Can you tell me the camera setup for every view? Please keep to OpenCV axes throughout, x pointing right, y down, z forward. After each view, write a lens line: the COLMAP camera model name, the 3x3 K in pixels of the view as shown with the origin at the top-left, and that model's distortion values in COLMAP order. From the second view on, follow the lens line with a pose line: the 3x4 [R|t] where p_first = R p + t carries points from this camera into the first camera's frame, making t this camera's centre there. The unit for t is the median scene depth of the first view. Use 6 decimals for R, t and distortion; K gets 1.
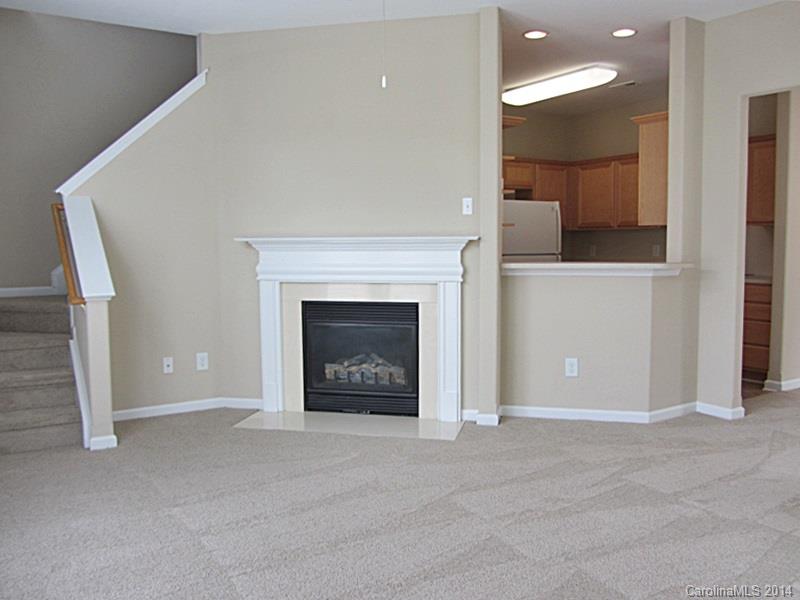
lens RADIAL K [[676.4, 0, 403.6], [0, 676.4, 299.6], [0, 0, 1]] dist [-0.034705, 0.001242]
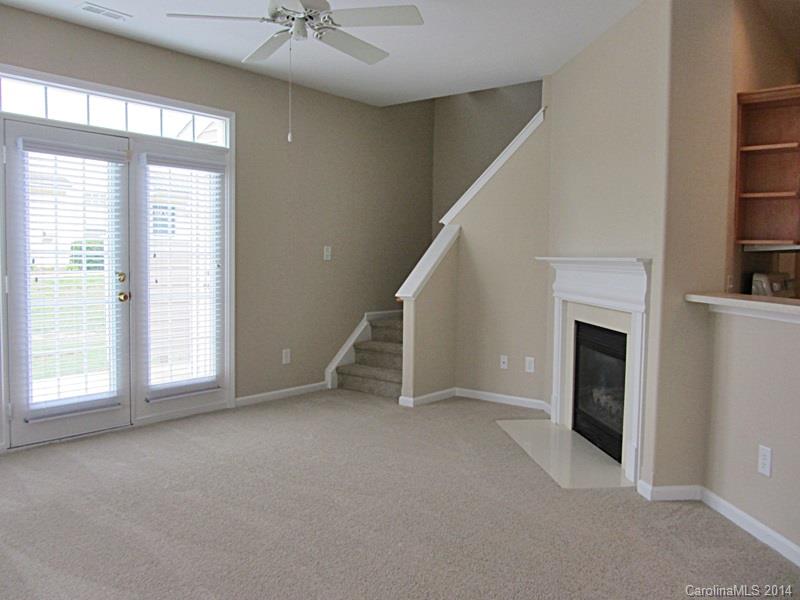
lens RADIAL K [[676.4, 0, 403.0], [0, 676.4, 298.5], [0, 0, 1]] dist [-0.034705, 0.001242]
pose [[0.314926, 0.069661, -0.946556, 0.720647], [-0.098636, 0.994305, 0.040358, -0.045770], [0.943977, 0.080655, 0.320004, 0.437973]]
